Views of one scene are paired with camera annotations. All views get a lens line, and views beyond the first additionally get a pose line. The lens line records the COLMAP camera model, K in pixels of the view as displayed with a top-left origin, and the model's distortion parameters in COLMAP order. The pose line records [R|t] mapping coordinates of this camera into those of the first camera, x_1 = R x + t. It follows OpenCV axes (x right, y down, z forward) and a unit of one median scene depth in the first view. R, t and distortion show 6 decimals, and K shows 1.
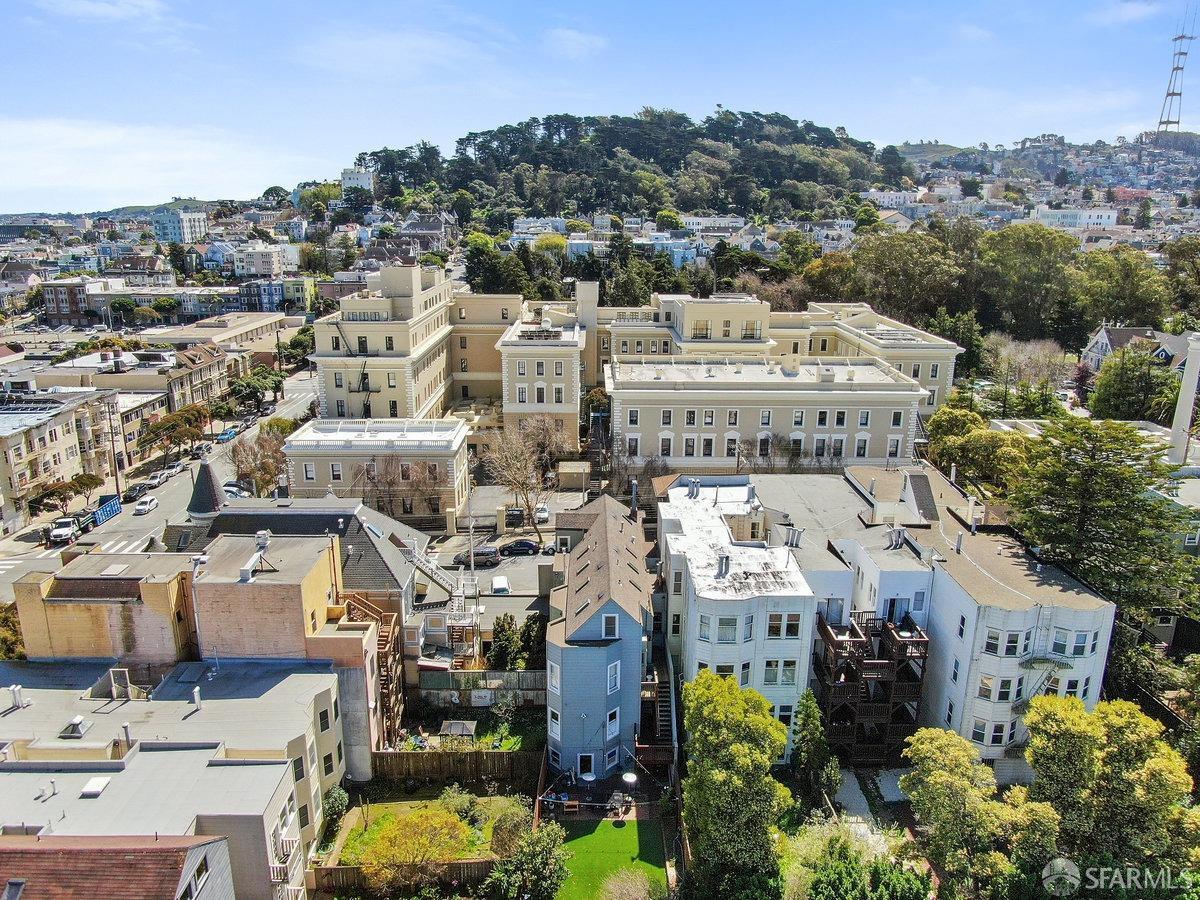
lens RADIAL K [[861.9, 0, 600.0], [0, 861.9, 450.0], [0, 0, 1]] dist [-0.020164, 0.001375]
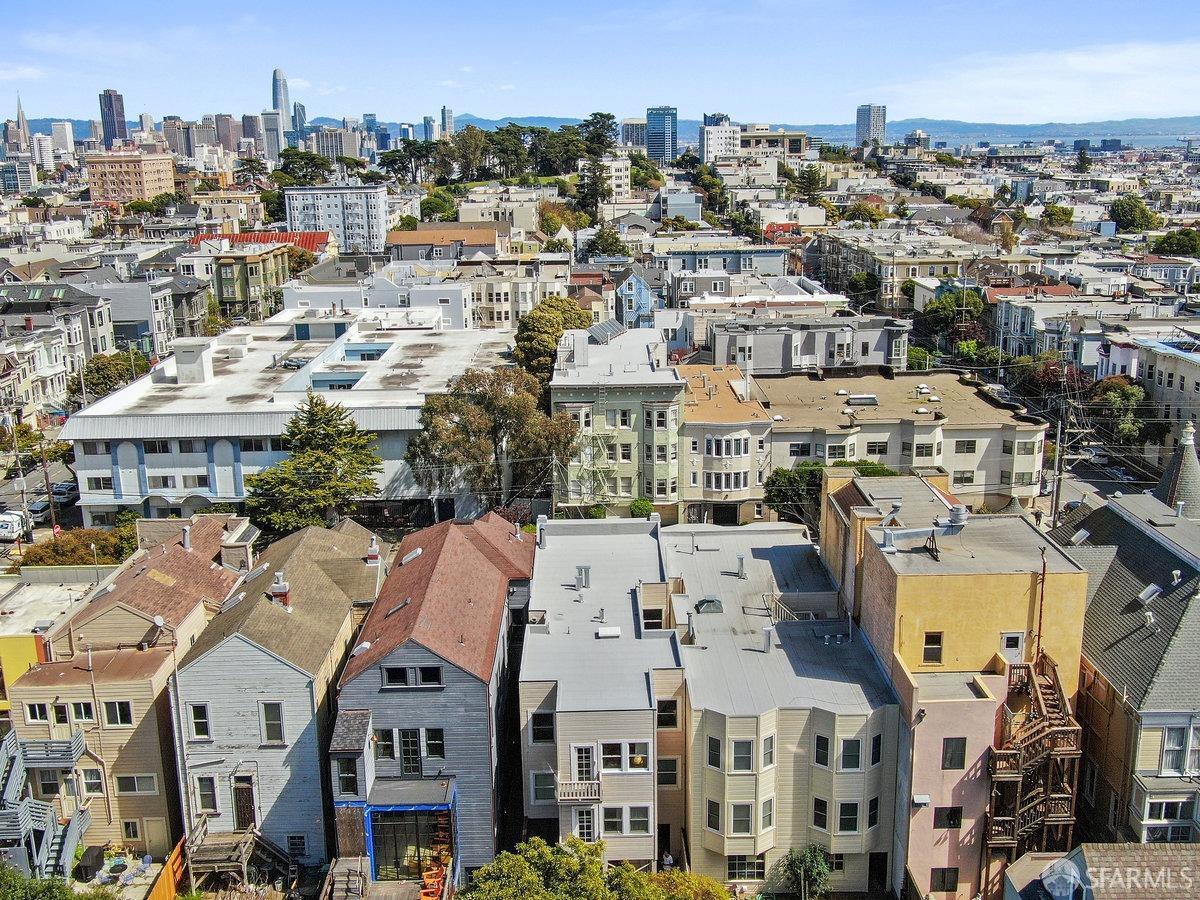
lens RADIAL K [[1237.7, 0, 600.0], [0, 1237.7, 450.0], [0, 0, 1]] dist [-0.012041, 0.001769]
pose [[0.000815, 0.243837, -0.969816, 0.307106], [-0.253780, 0.938117, 0.235653, -0.059142], [0.967262, 0.245928, 0.062645, 0.337423]]
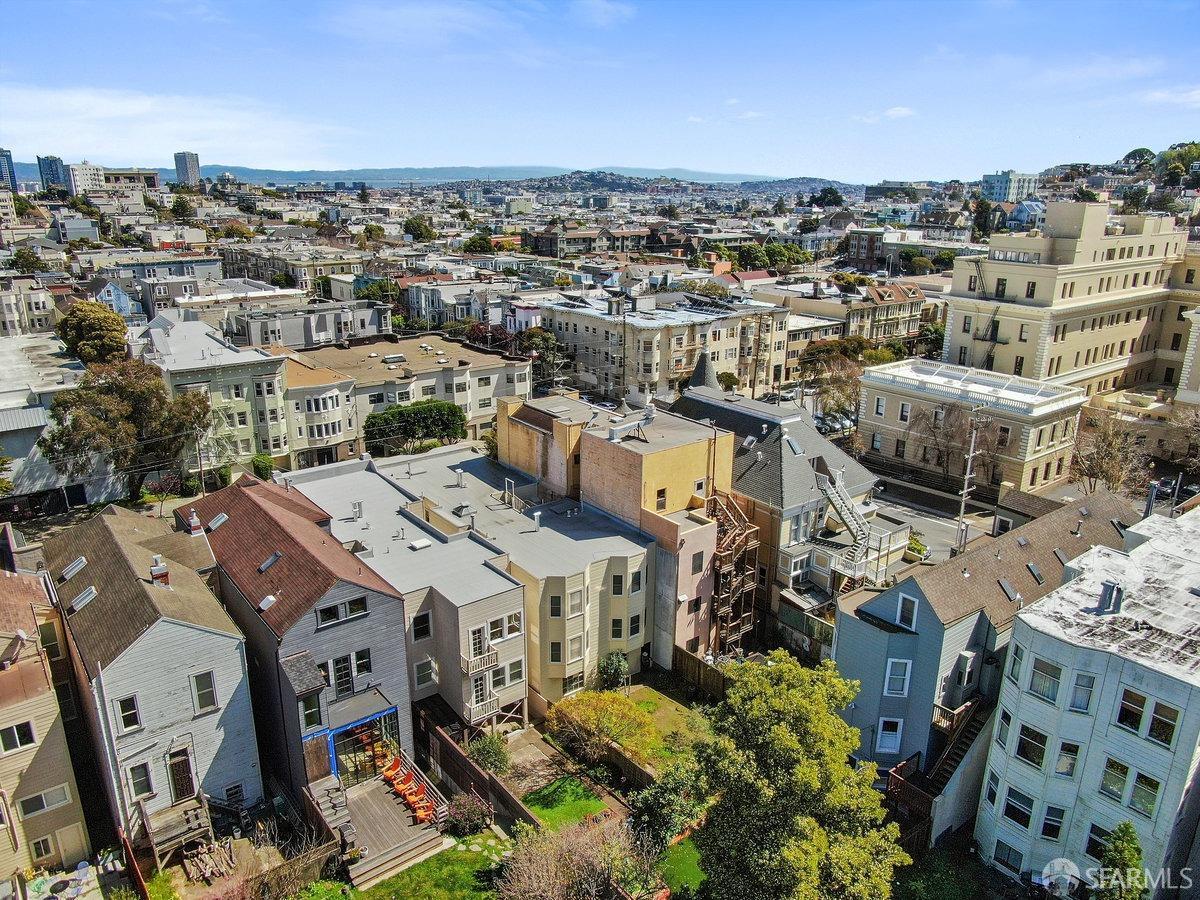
lens RADIAL K [[861.9, 0, 600.0], [0, 861.9, 450.0], [0, 0, 1]] dist [-0.020164, 0.001375]
pose [[0.606717, 0.242720, -0.756956, 0.201297], [-0.218803, 0.966452, 0.134520, 0.011339], [0.764212, 0.084009, 0.639471, 0.149681]]
